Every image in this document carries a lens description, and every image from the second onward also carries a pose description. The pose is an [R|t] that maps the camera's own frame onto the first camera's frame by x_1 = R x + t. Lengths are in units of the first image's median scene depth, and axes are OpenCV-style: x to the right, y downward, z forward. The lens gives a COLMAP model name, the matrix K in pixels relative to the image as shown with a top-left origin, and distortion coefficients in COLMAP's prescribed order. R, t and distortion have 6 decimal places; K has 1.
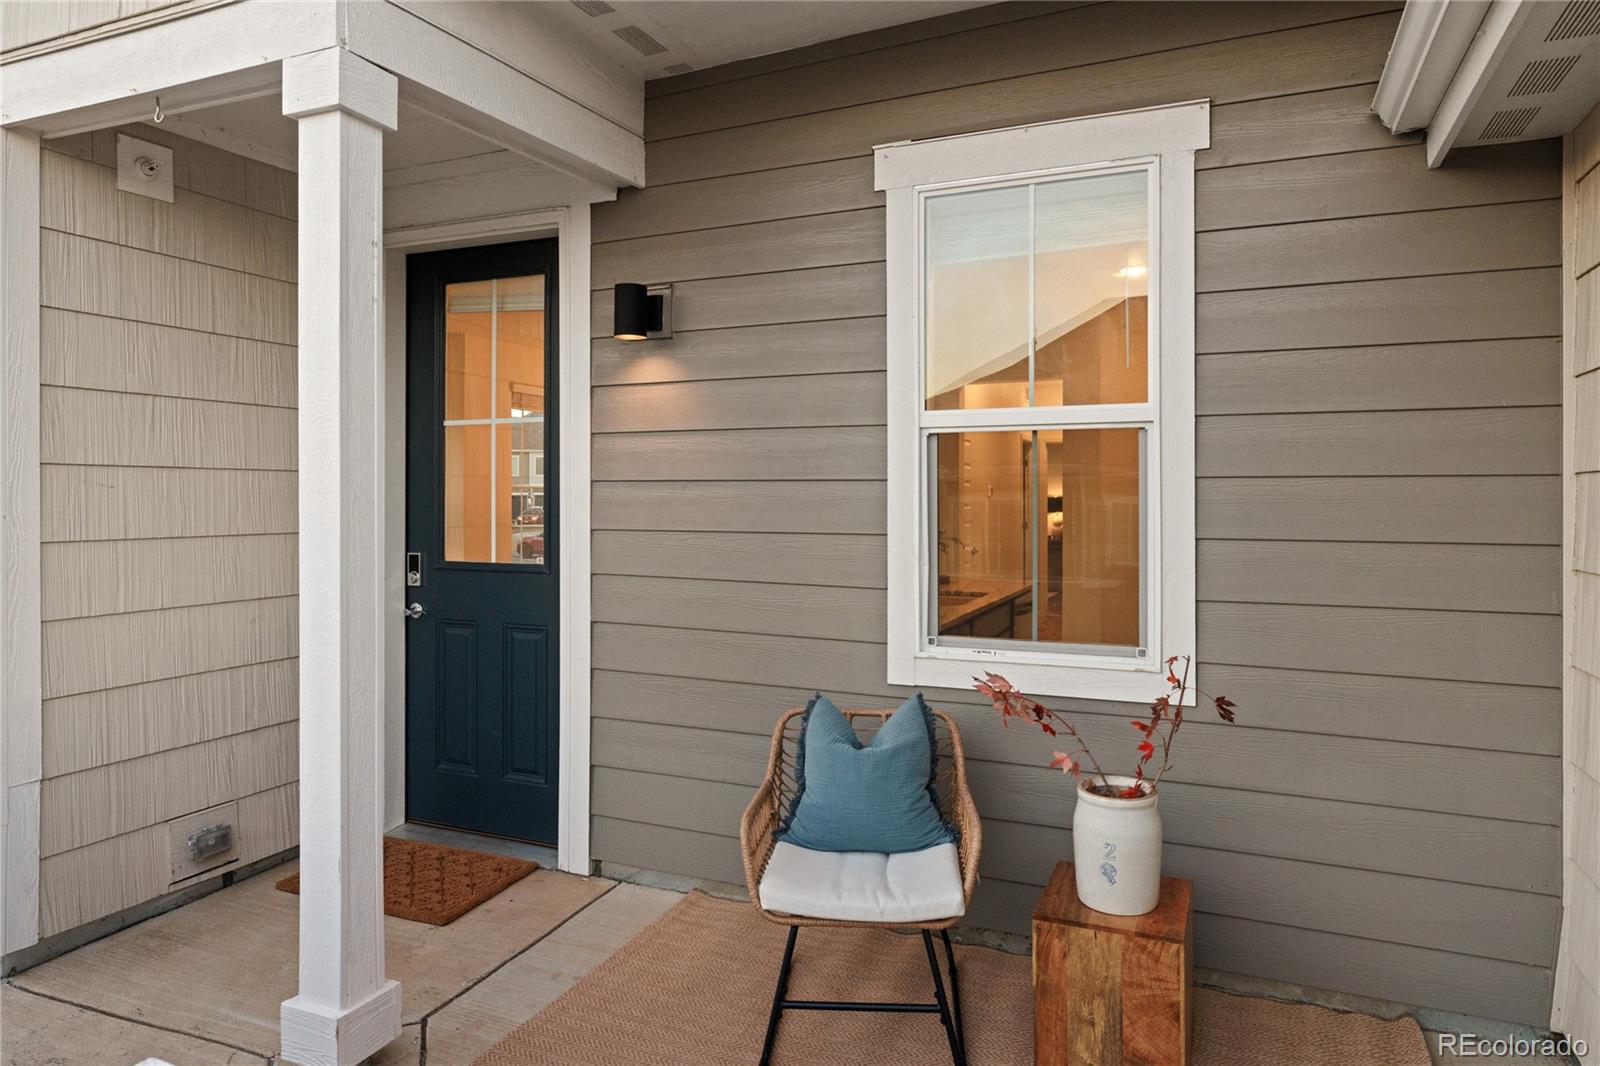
lens RADIAL K [[1013.2, 0, 797.9], [0, 1013.2, 521.5], [0, 0, 1]] dist [-0.000980, 0.001666]
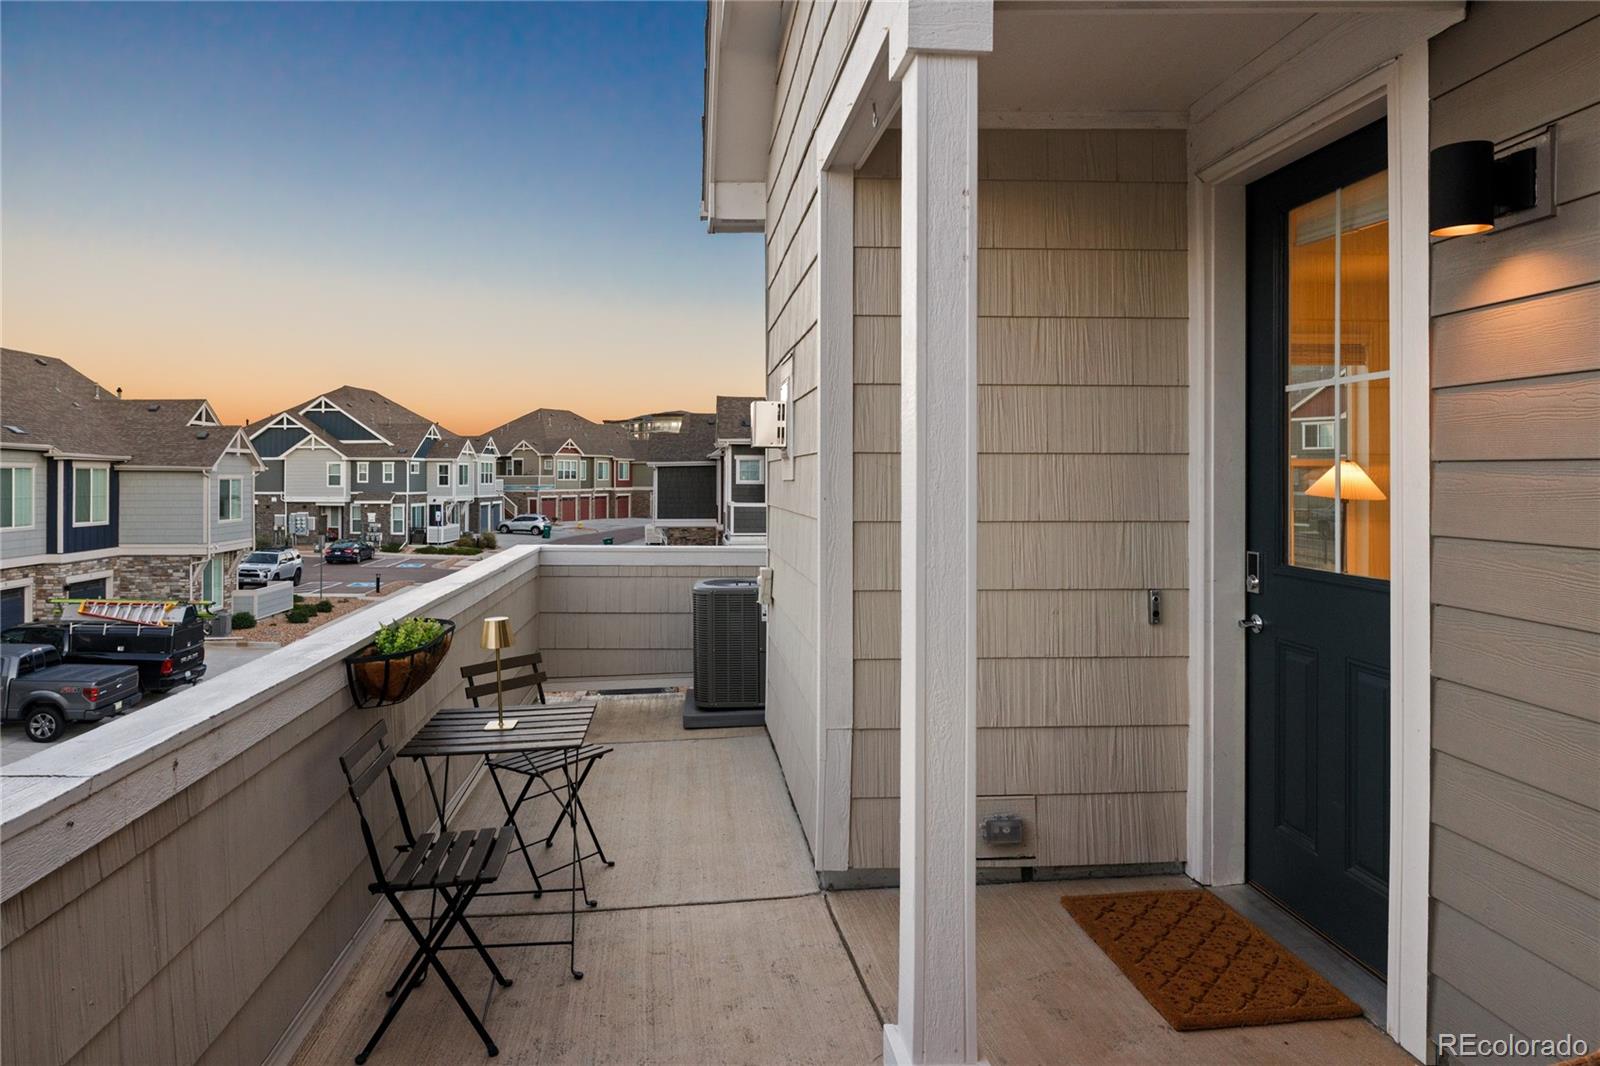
lens RADIAL K [[1013.2, 0, 737.7], [0, 1013.2, 480.2], [0, 0, 1]] dist [-0.000980, 0.001666]
pose [[0.441131, 0.006512, -0.897419, 0.186015], [-0.023122, 0.999724, -0.004111, -0.015228], [0.897145, 0.022563, 0.441160, 0.311637]]
